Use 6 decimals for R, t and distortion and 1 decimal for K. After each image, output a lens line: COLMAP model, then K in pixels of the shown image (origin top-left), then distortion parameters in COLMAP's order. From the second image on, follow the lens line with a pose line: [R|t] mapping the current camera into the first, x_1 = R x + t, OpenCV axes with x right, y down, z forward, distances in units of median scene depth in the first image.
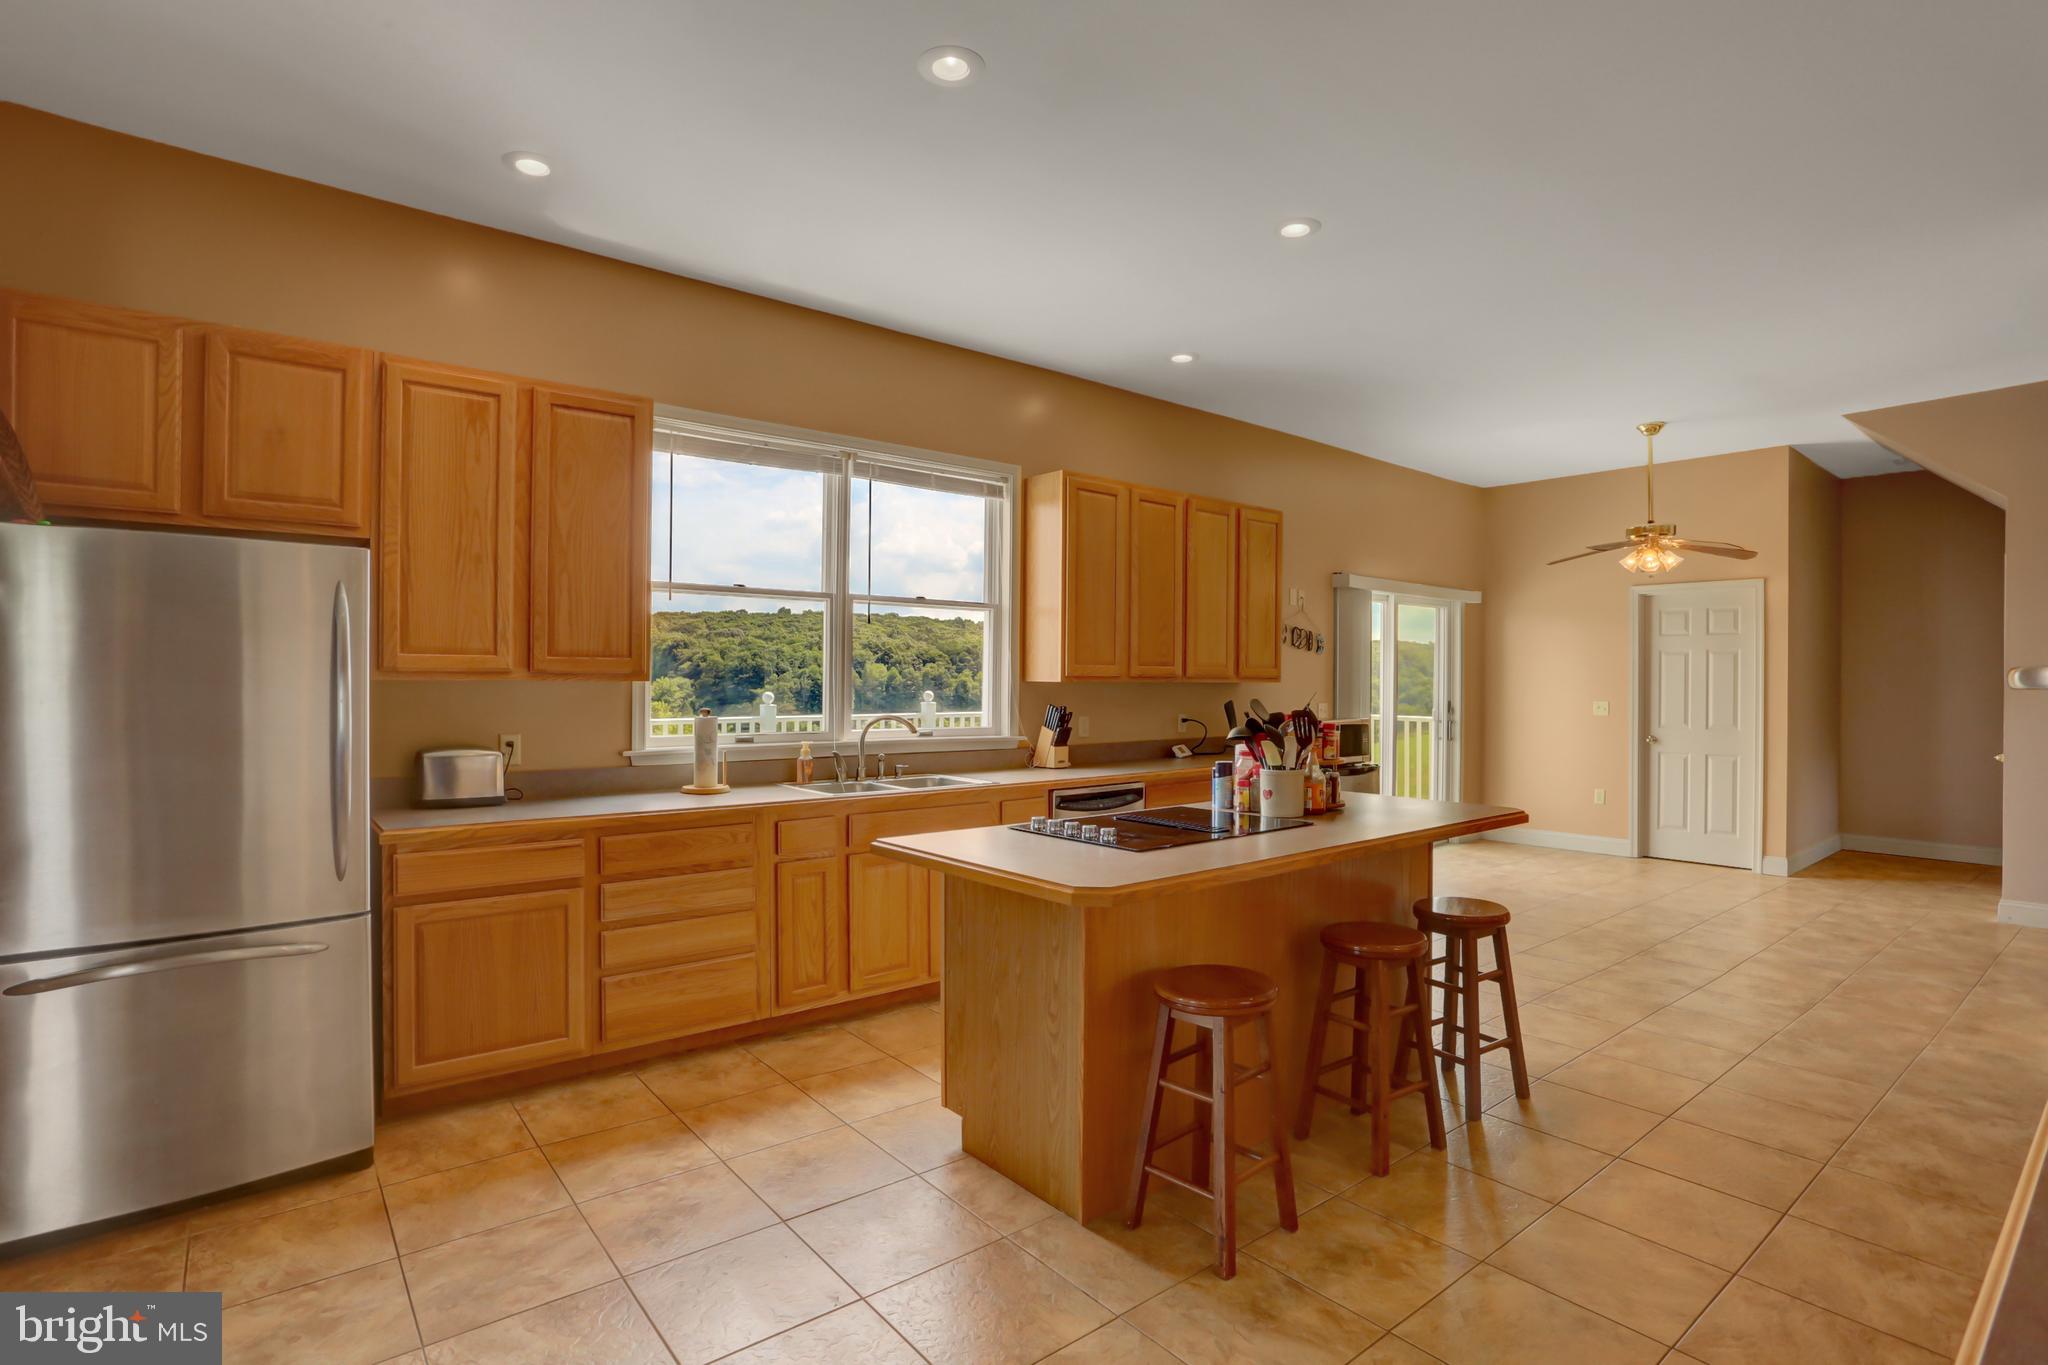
lens RADIAL K [[1016.3, 0, 1024.0], [0, 1016.3, 682.5], [0, 0, 1]] dist [-0.079546, 0.020904]
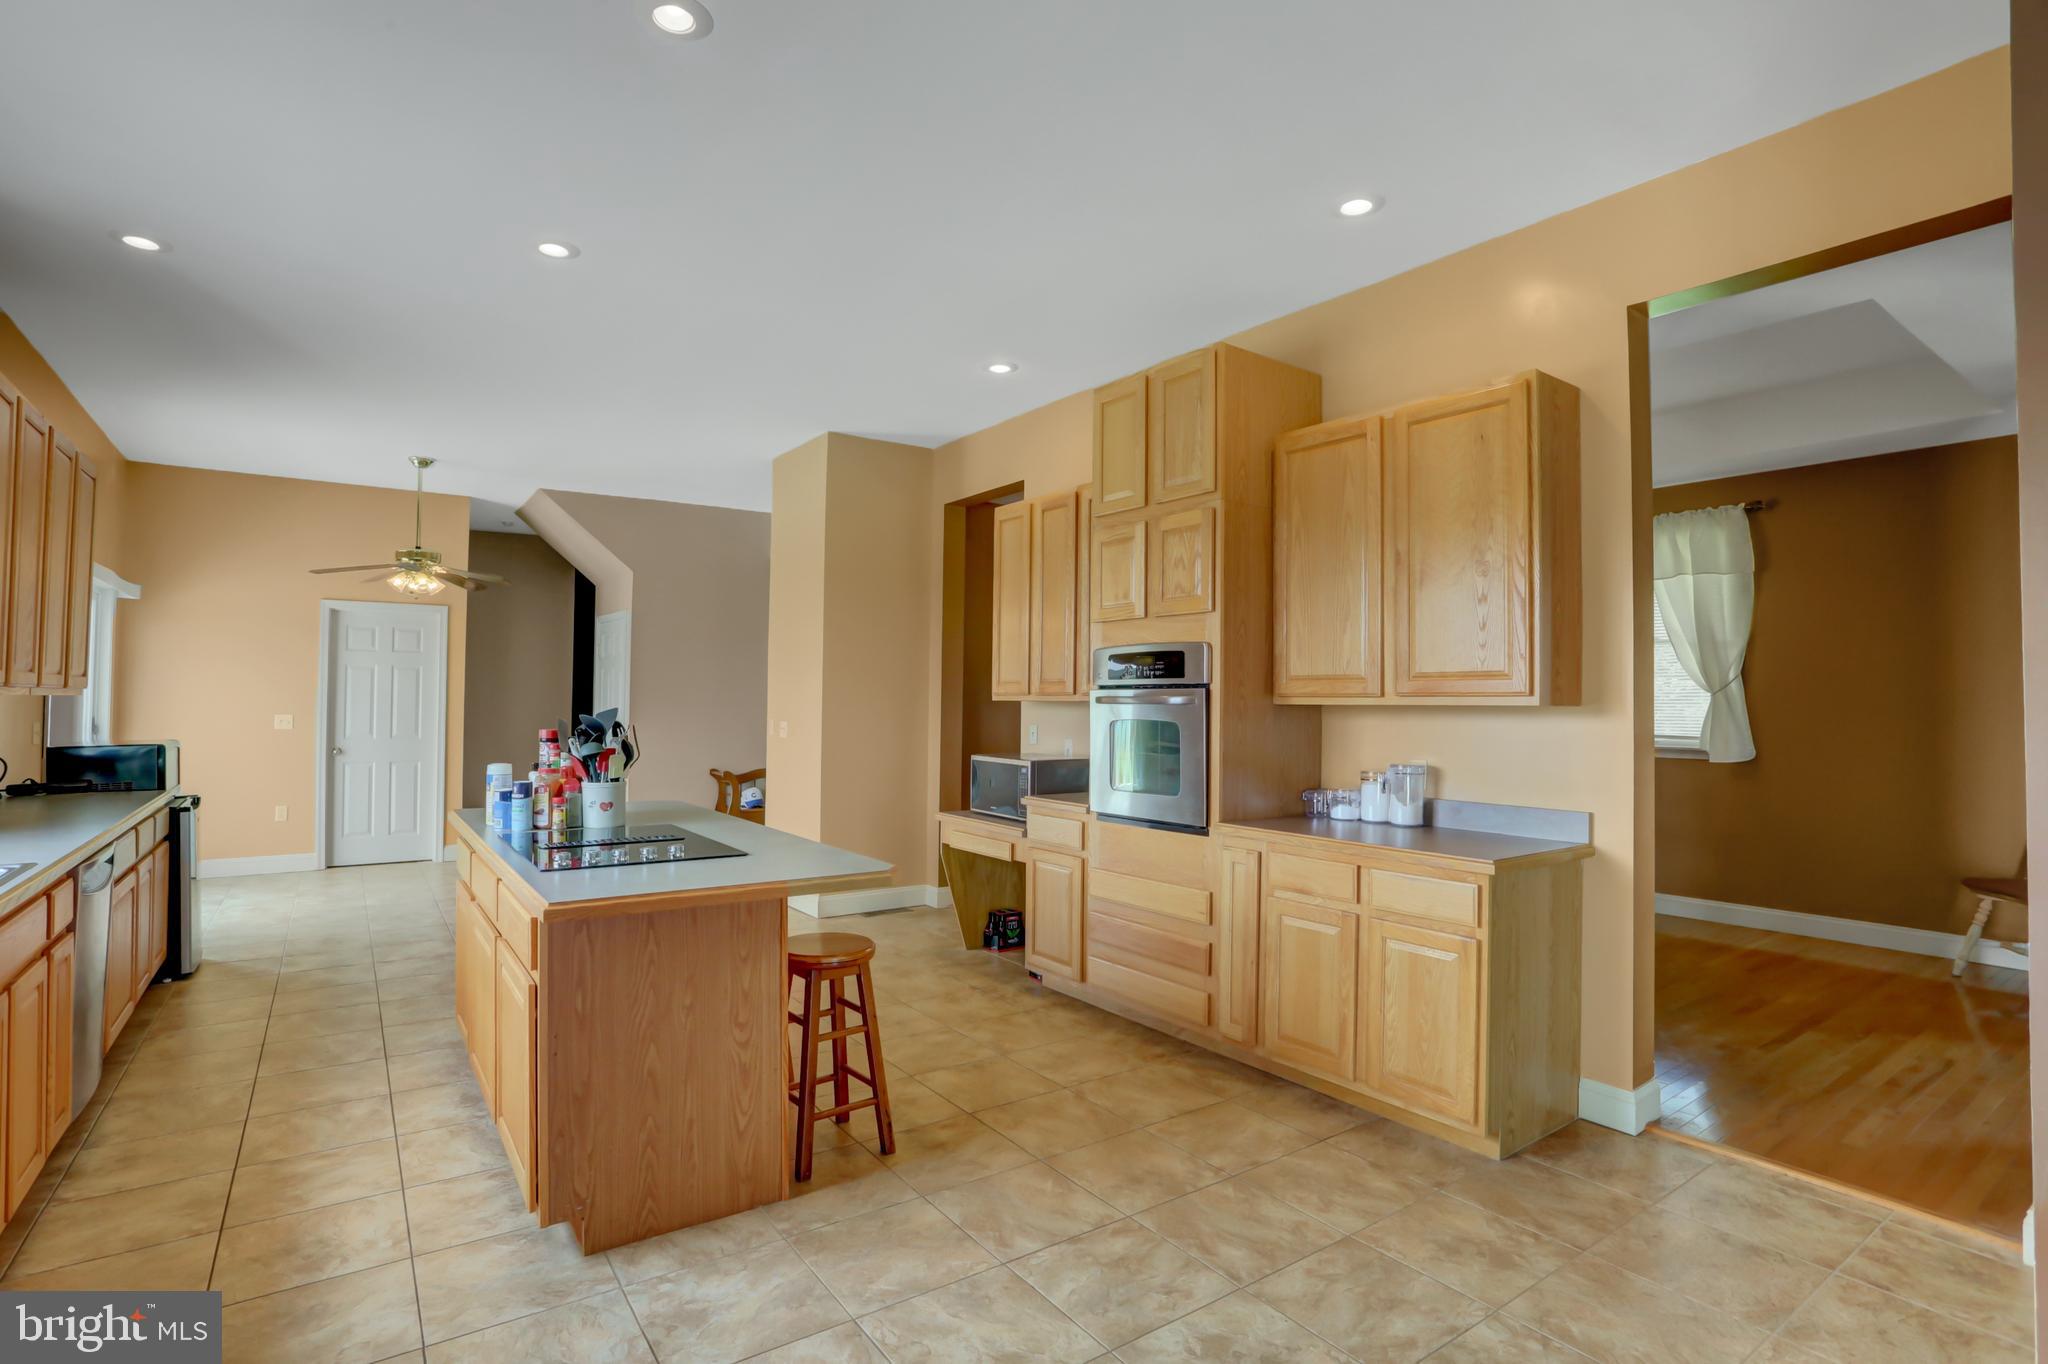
lens RADIAL K [[1015.5, 0, 1024.0], [0, 1015.5, 682.0], [0, 0, 1]] dist [-0.096472, 0.059917]
pose [[0.050625, 0.019221, 0.998533, -0.579113], [-0.007900, 0.999791, -0.018845, -0.000579], [-0.998686, -0.006934, 0.050767, 0.394921]]
